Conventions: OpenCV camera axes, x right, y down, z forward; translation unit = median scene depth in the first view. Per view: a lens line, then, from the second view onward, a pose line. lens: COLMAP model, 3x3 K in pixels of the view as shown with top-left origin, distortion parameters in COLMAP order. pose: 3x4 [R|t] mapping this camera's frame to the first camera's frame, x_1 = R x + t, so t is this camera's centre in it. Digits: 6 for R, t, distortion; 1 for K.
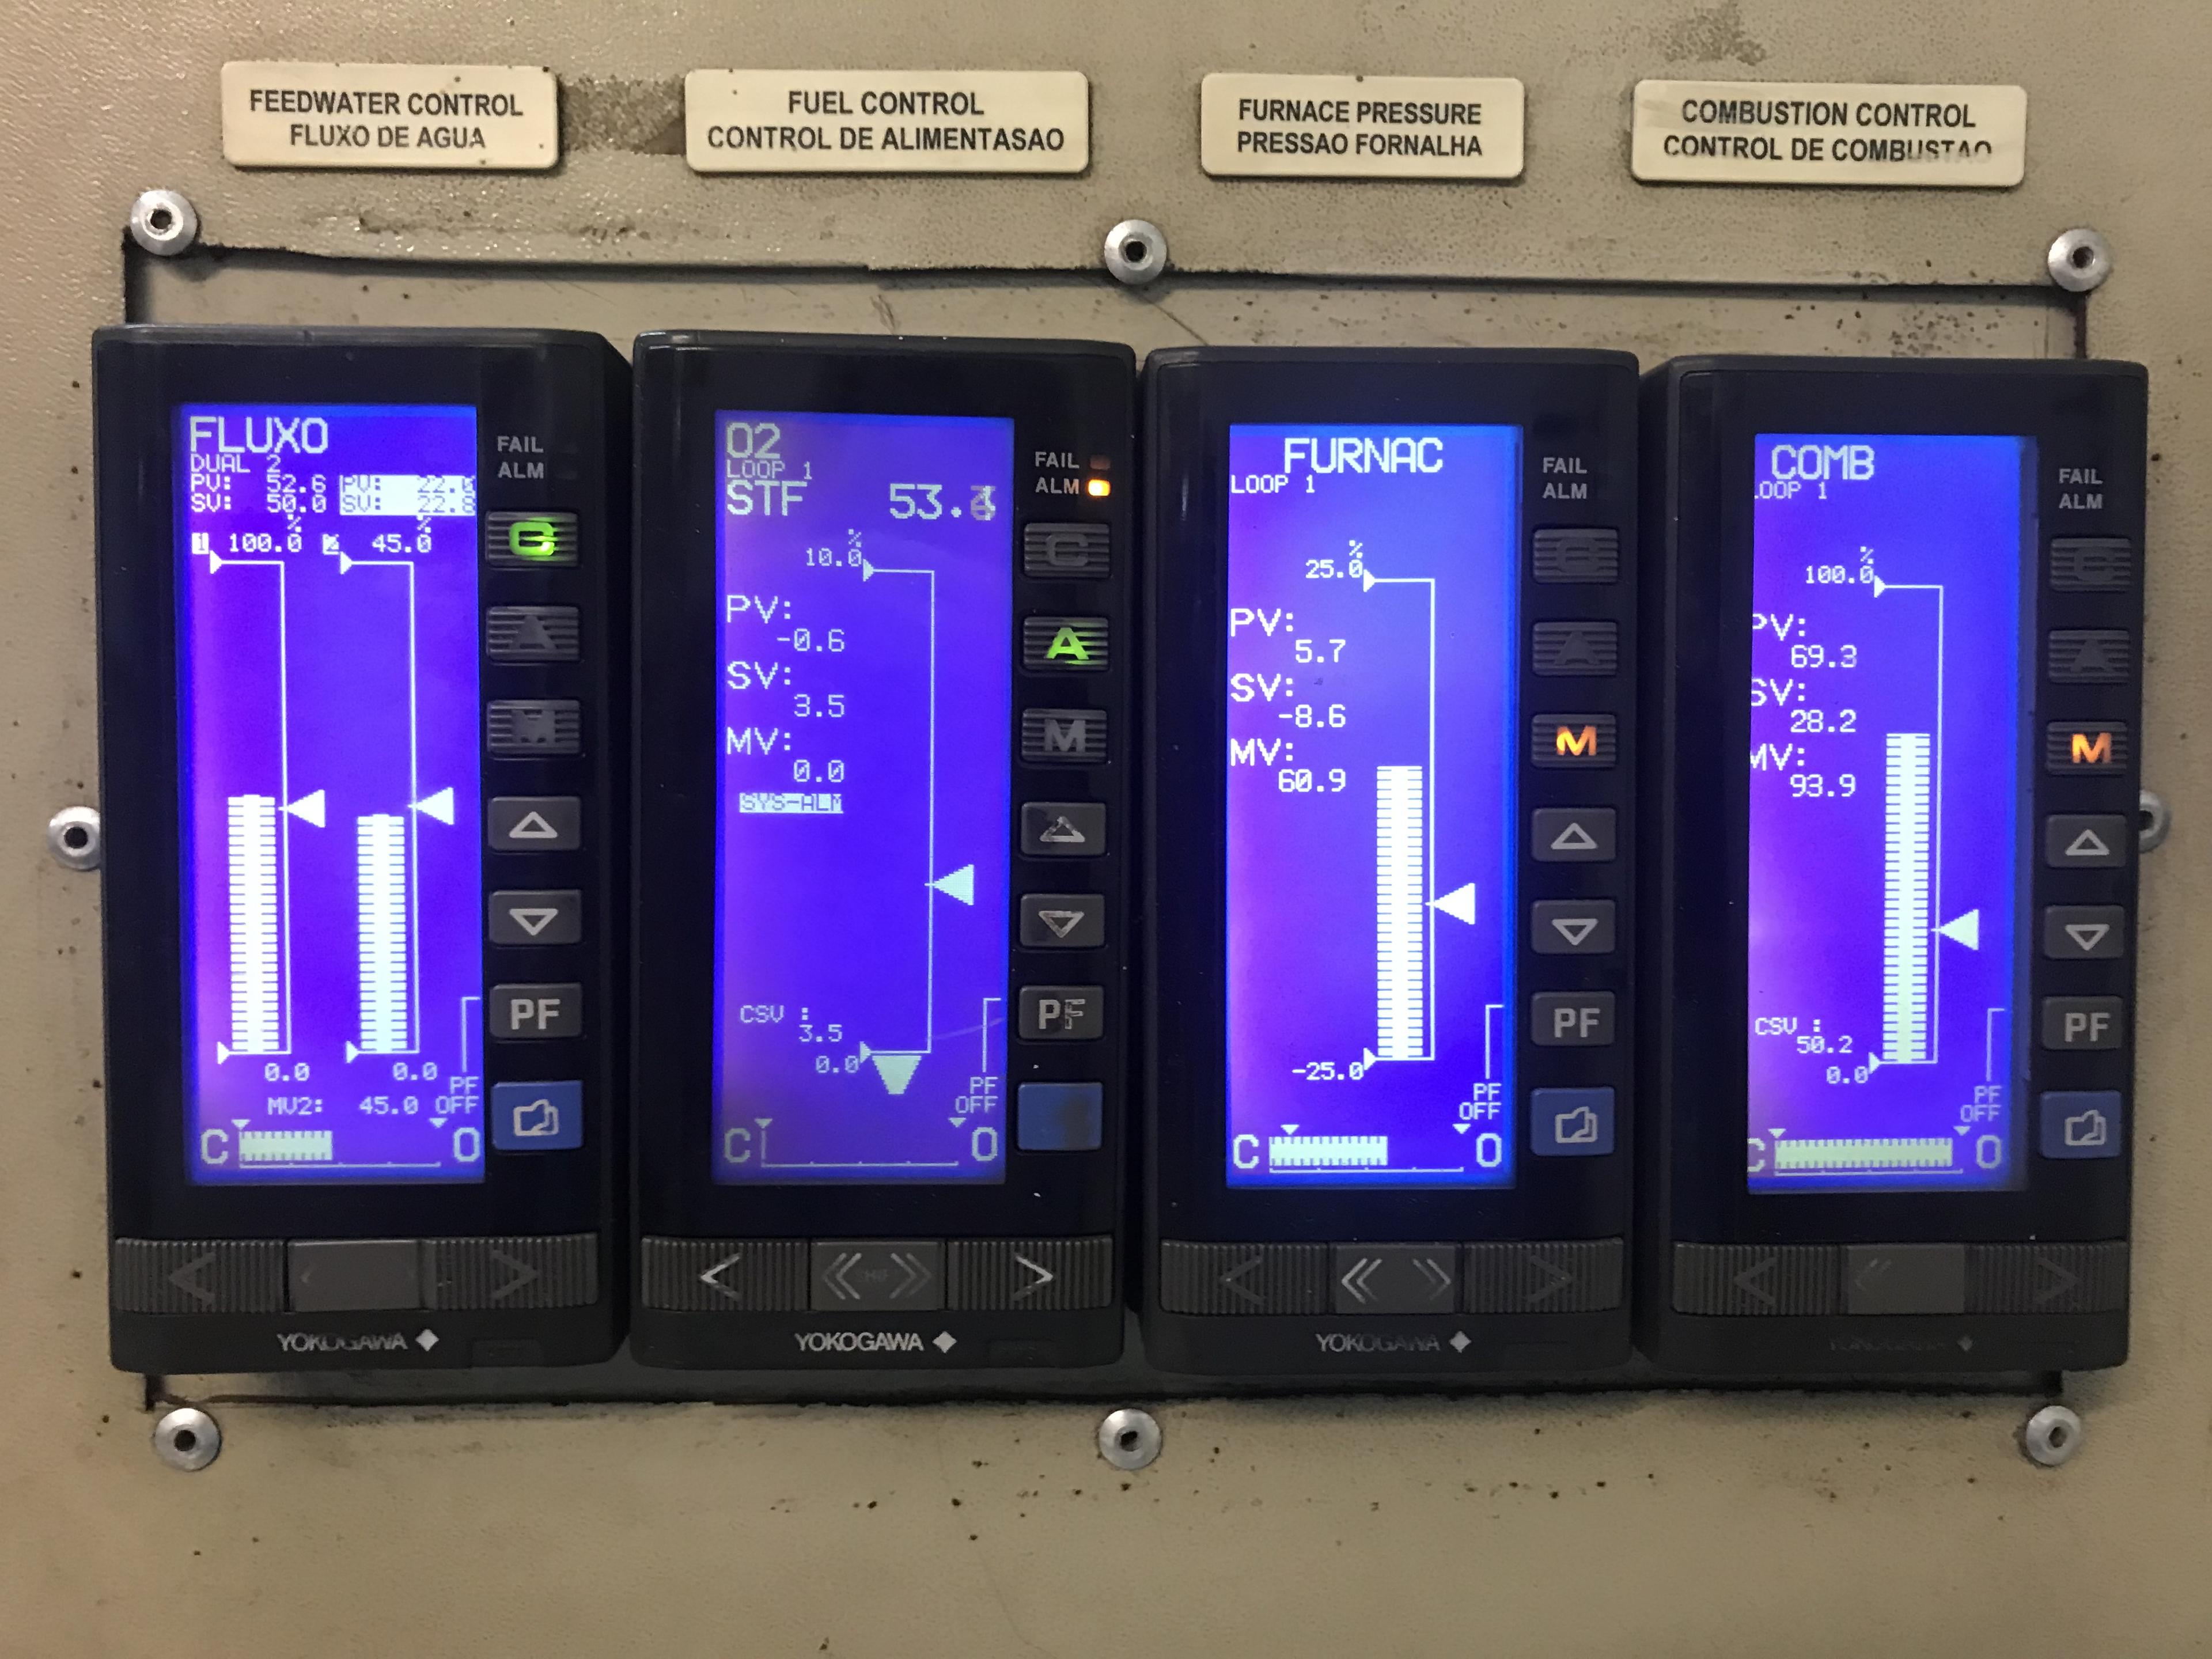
lens RADIAL K [[1802.9, 0, 1106.0], [0, 1802.9, 829.5], [0, 0, 1]] dist [0.131278, -0.261876]
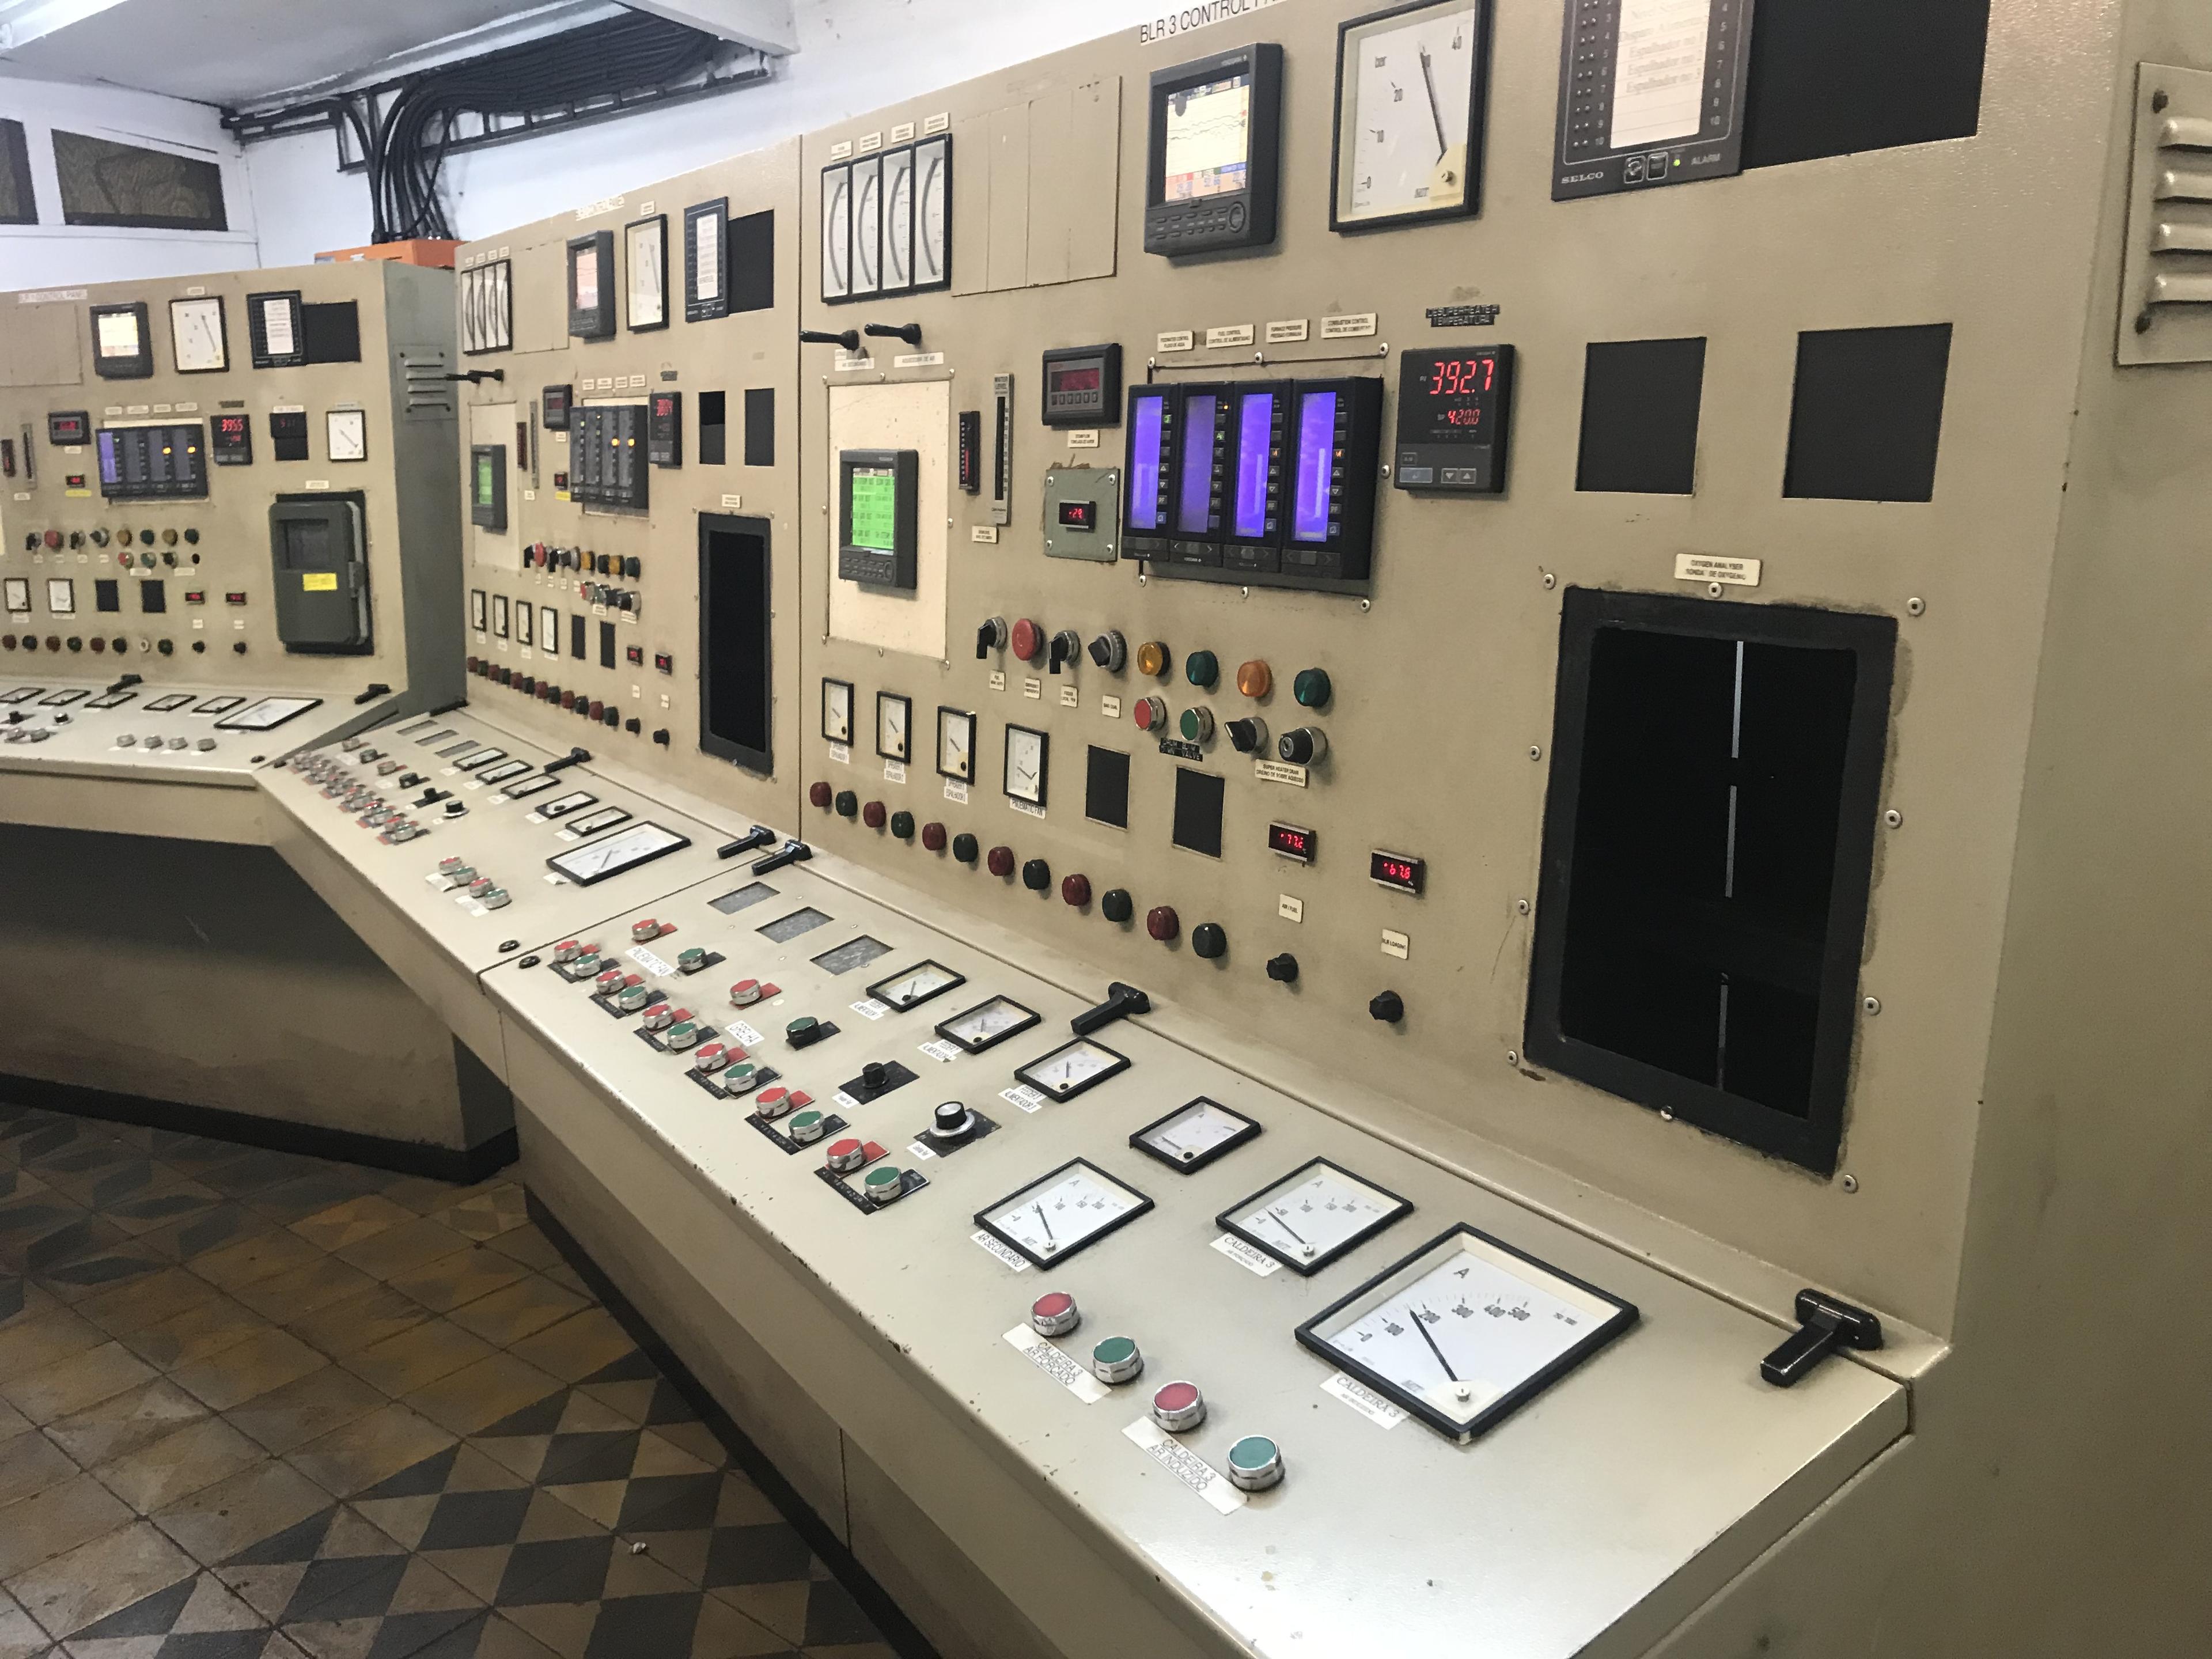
lens RADIAL K [[1802.9, 0, 1106.0], [0, 1802.9, 829.5], [0, 0, 1]] dist [0.131278, -0.261876]
pose [[0.527636, 0.169914, -0.832304, 4.678540], [-0.081502, 0.985397, 0.149500, 0.289718], [0.845552, -0.011047, 0.533779, -2.324411]]
